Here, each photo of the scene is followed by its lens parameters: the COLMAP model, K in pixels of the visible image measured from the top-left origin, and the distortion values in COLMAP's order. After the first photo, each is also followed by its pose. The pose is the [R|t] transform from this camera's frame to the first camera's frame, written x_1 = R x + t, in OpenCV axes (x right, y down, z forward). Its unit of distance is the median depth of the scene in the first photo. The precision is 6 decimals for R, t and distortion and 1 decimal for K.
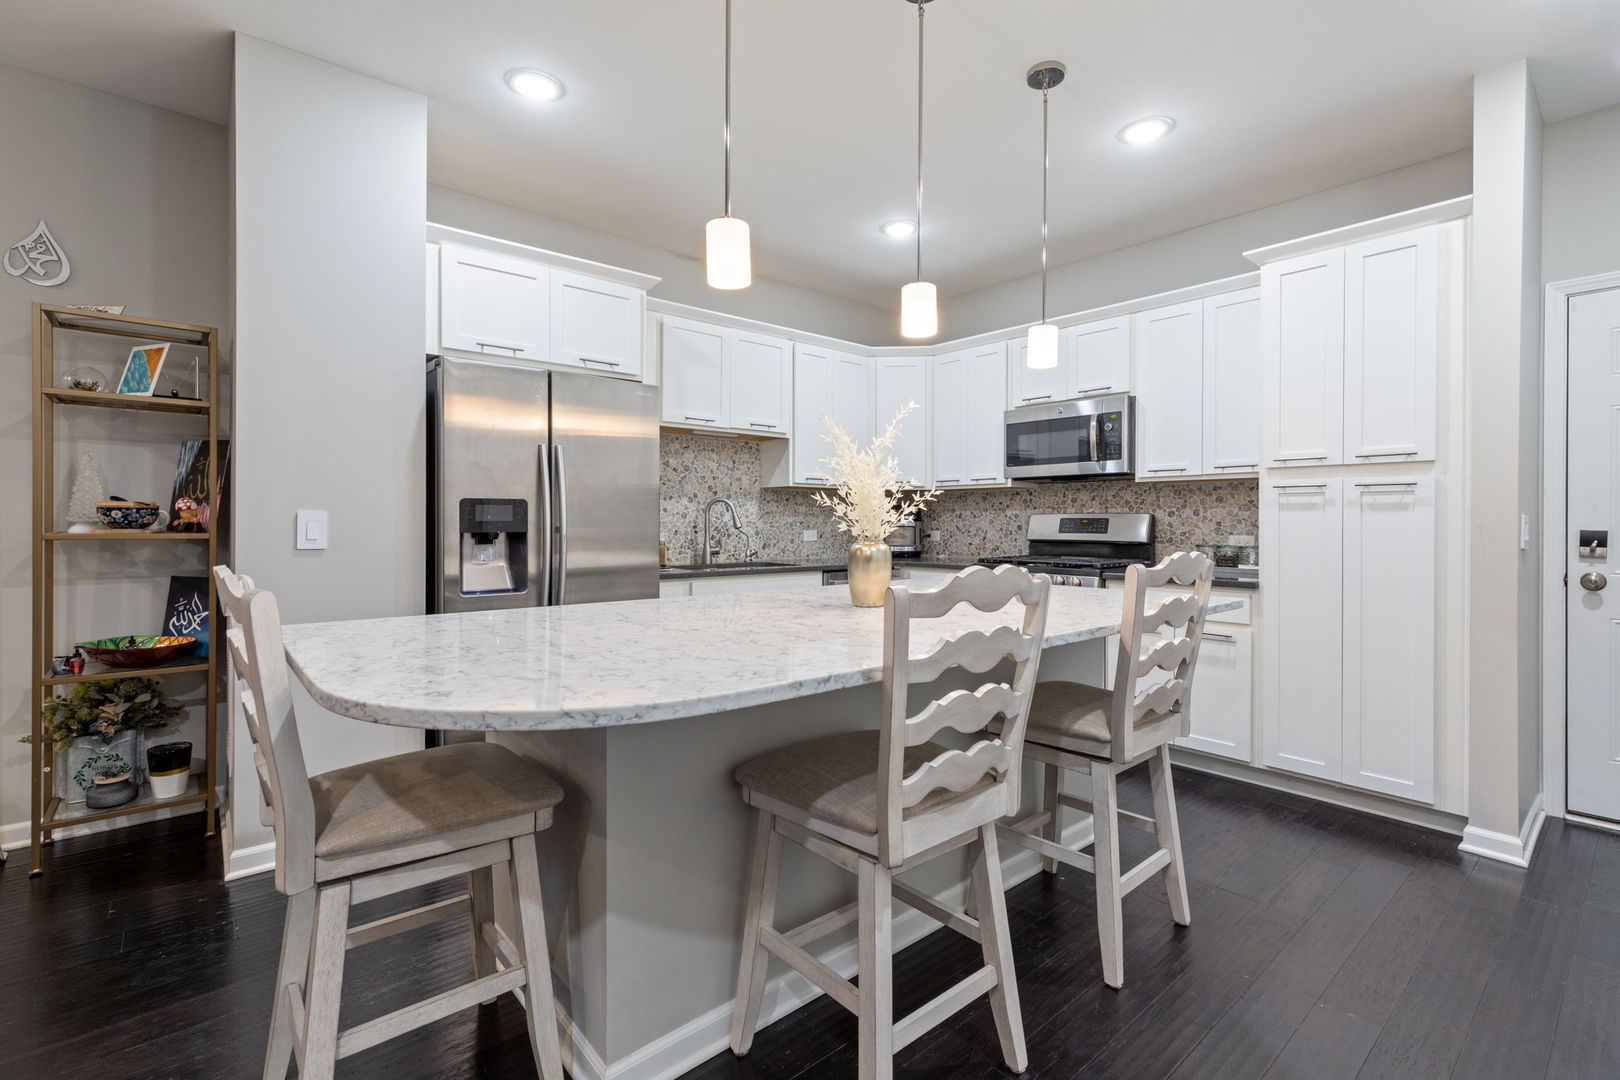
lens RADIAL K [[722.9, 0, 816.5], [0, 722.9, 520.1], [0, 0, 1]] dist [0.009812, -0.000019]
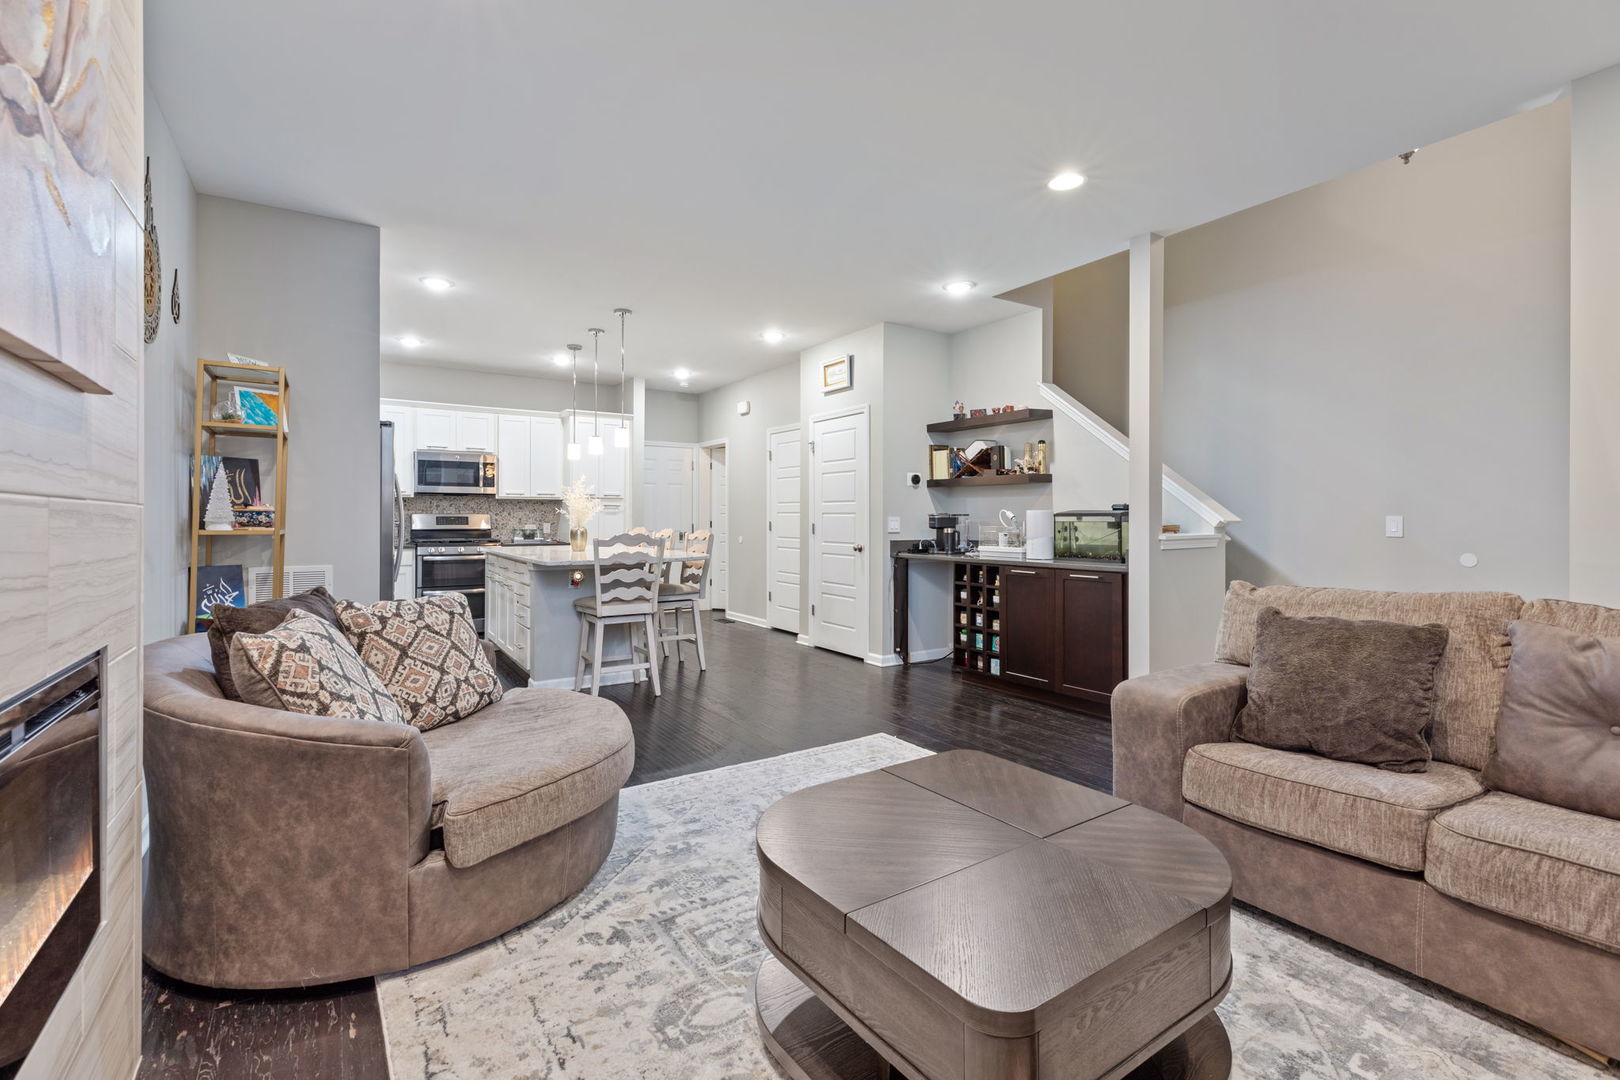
lens RADIAL K [[734.1, 0, 810.4], [0, 734.1, 514.5], [0, 0, 1]] dist [0.007921, 0.000263]
pose [[0.138781, 0.002209, 0.990321, -1.931008], [-0.003177, 0.999993, -0.001786, -0.010797], [-0.990318, -0.002899, 0.138788, -0.176573]]
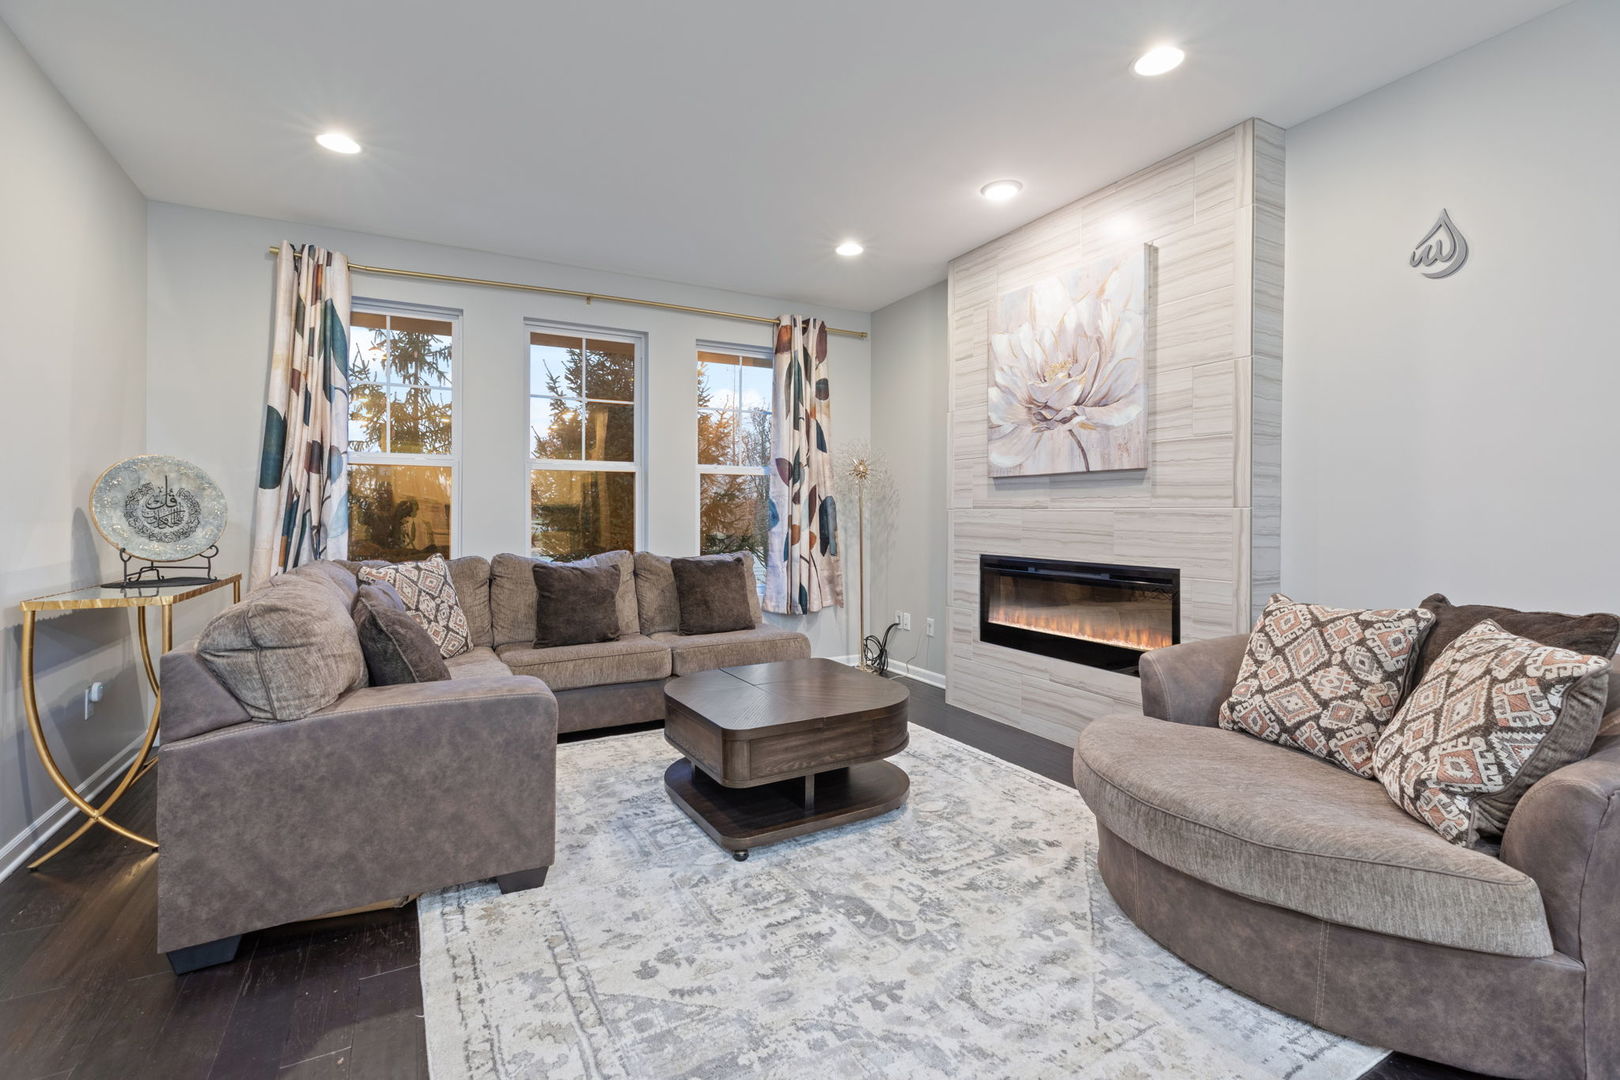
lens RADIAL K [[734.1, 0, 810.4], [0, 734.1, 514.5], [0, 0, 1]] dist [0.007921, 0.000263]
pose [[-0.214339, -0.005675, -0.976743, -0.310887], [-0.000319, 0.999983, -0.005739, -0.001330], [0.976759, -0.000918, -0.214337, 0.033220]]
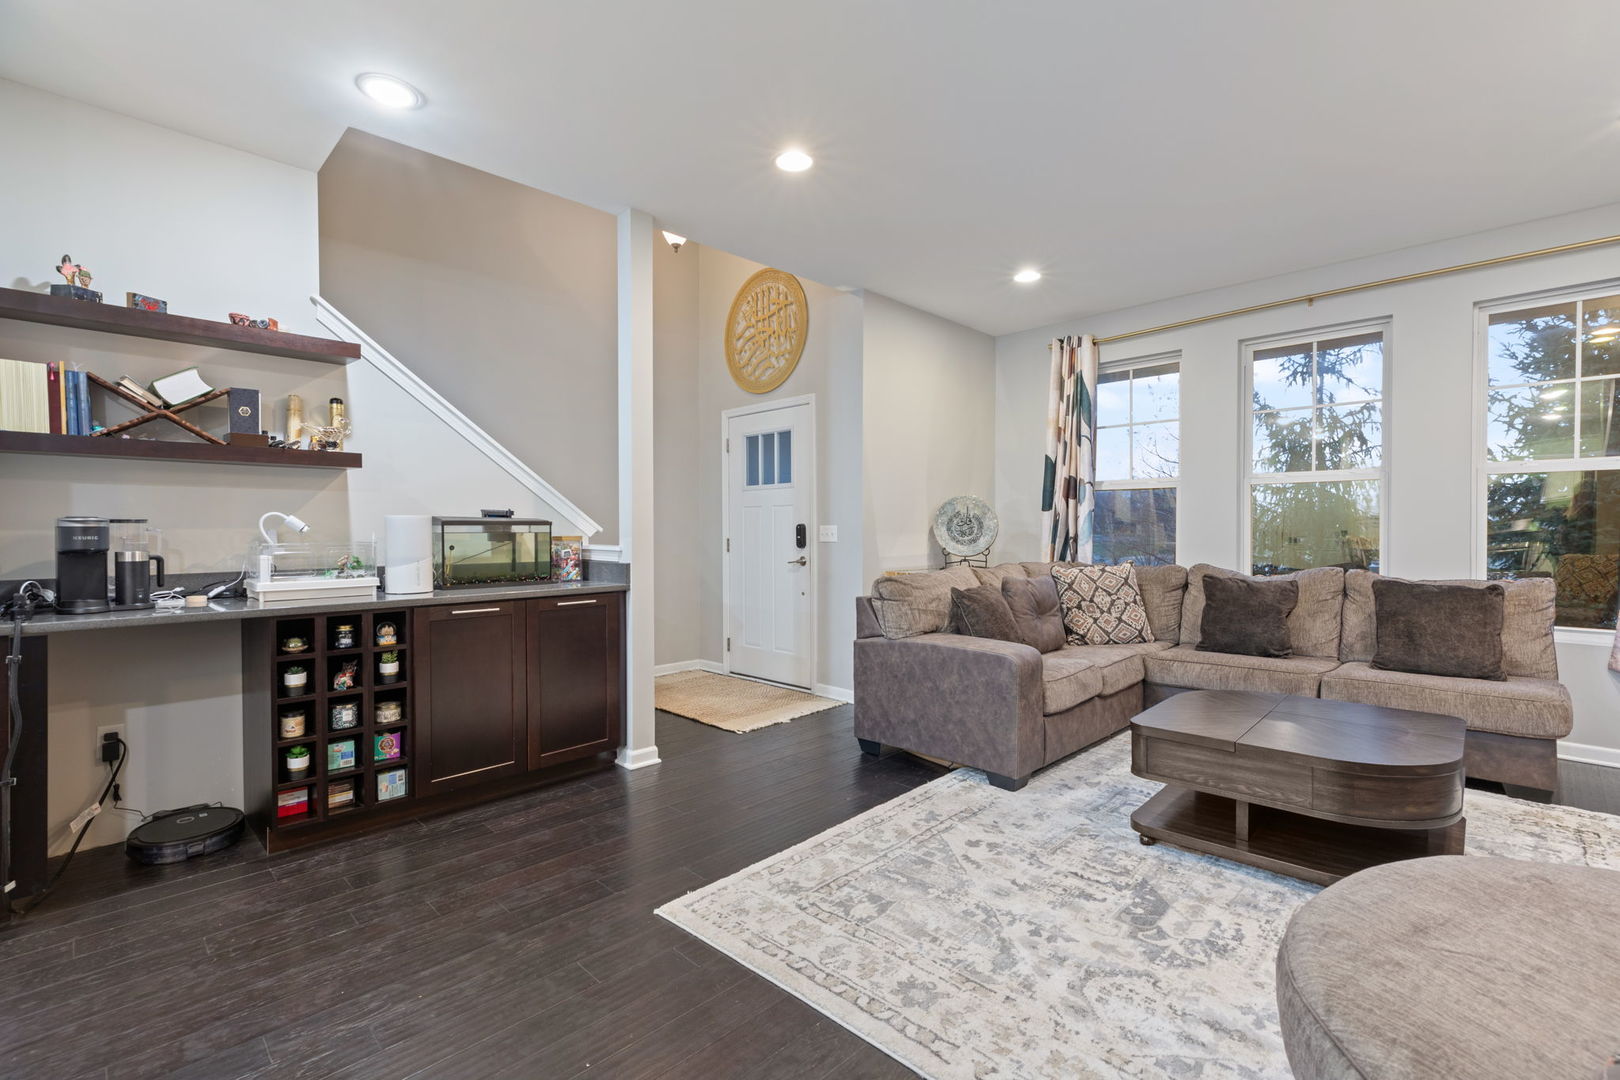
lens RADIAL K [[727.3, 0, 809.8], [0, 727.3, 534.5], [0, 0, 1]] dist [0.011375, 0.000390]
pose [[-0.997362, -0.001527, -0.072579, -0.637594], [-0.002000, 0.999977, 0.006443, -0.004614], [0.072567, 0.006571, -0.997342, 0.667818]]
